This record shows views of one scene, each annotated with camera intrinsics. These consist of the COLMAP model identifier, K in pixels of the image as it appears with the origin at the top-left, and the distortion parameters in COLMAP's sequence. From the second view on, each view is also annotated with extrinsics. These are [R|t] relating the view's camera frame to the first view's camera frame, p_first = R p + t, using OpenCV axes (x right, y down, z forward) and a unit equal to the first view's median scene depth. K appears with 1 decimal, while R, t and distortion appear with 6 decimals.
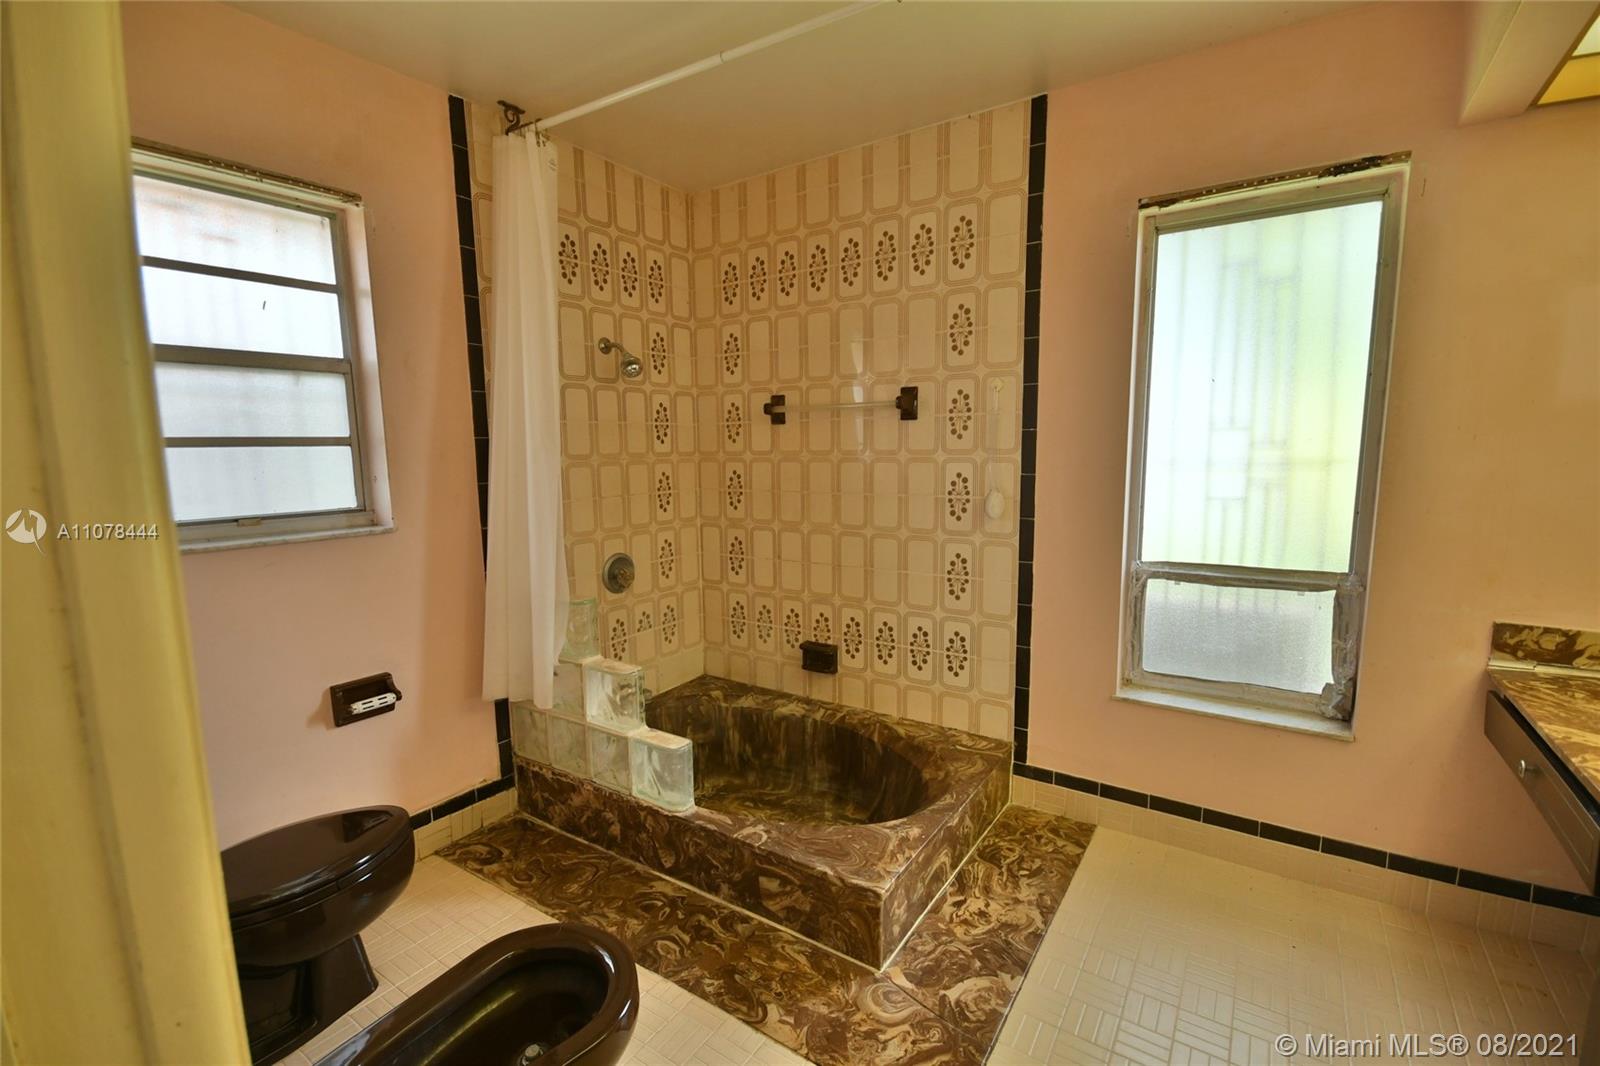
lens RADIAL K [[699.2, 0, 800.5], [0, 699.2, 540.7], [0, 0, 1]] dist [0.009843, -0.013254]
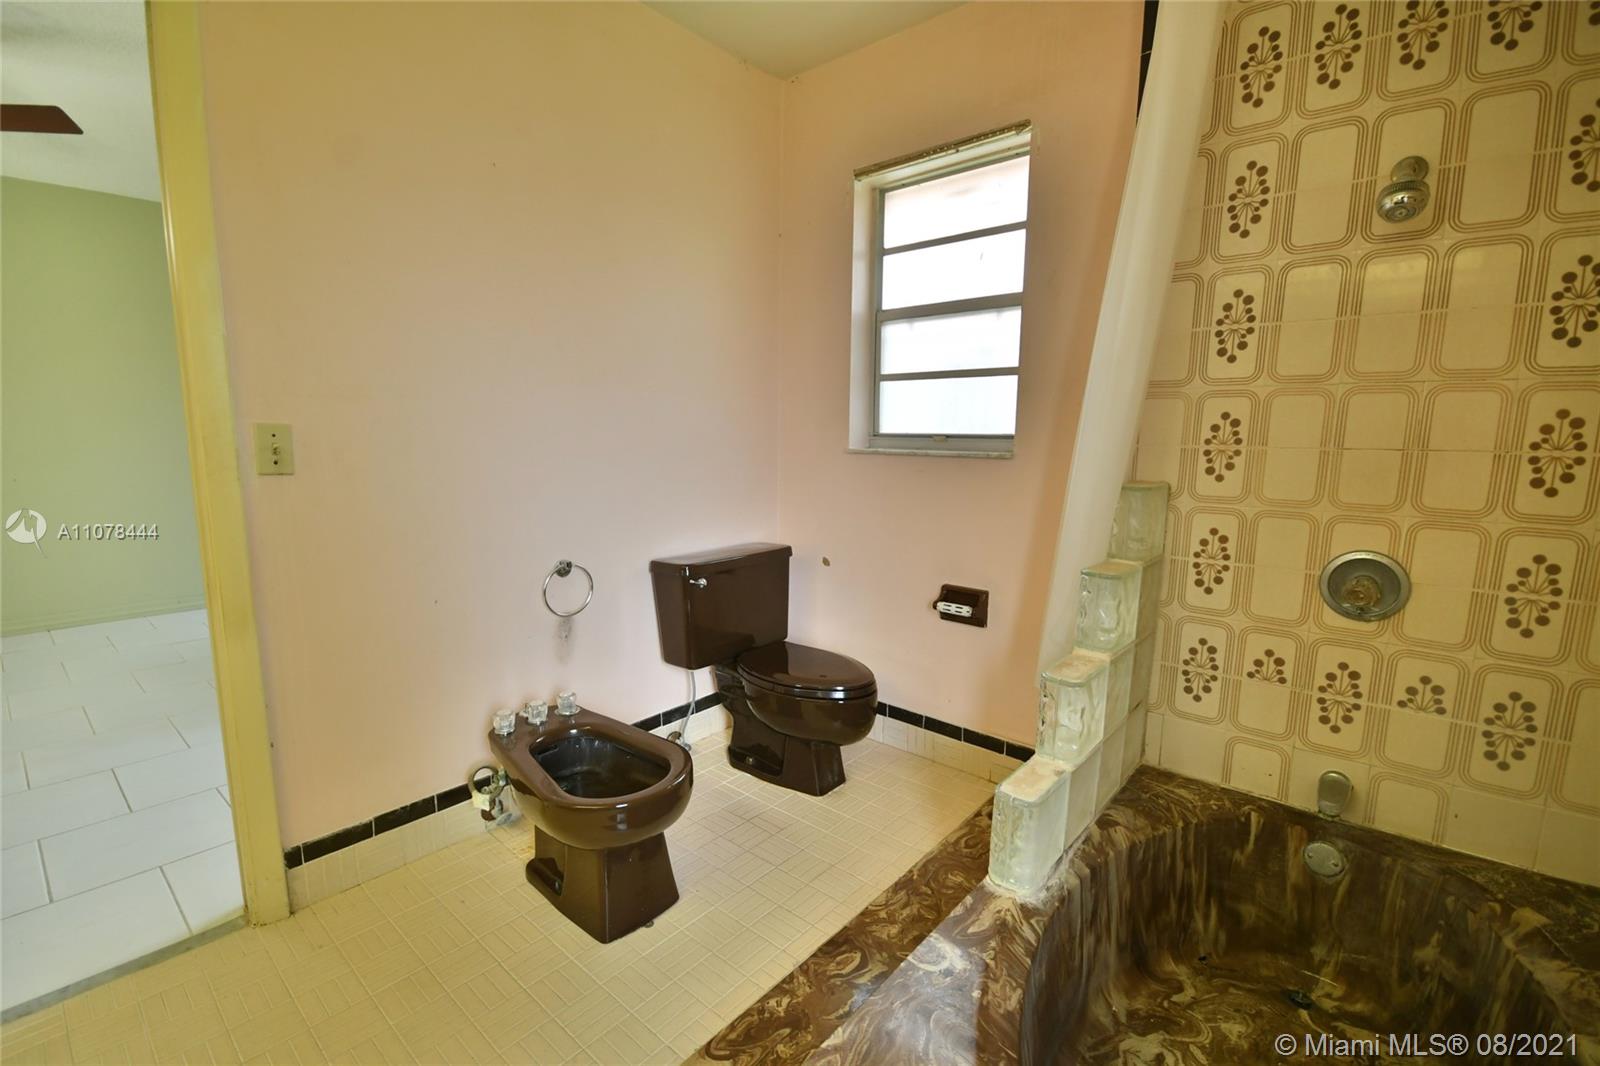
lens RADIAL K [[699.2, 0, 800.5], [0, 699.2, 540.7], [0, 0, 1]] dist [0.009843, -0.013254]
pose [[-0.118912, 0.164941, -0.979109, 0.298205], [-0.140893, 0.973324, 0.181078, -0.023934], [0.982858, 0.159482, -0.092501, 0.518467]]
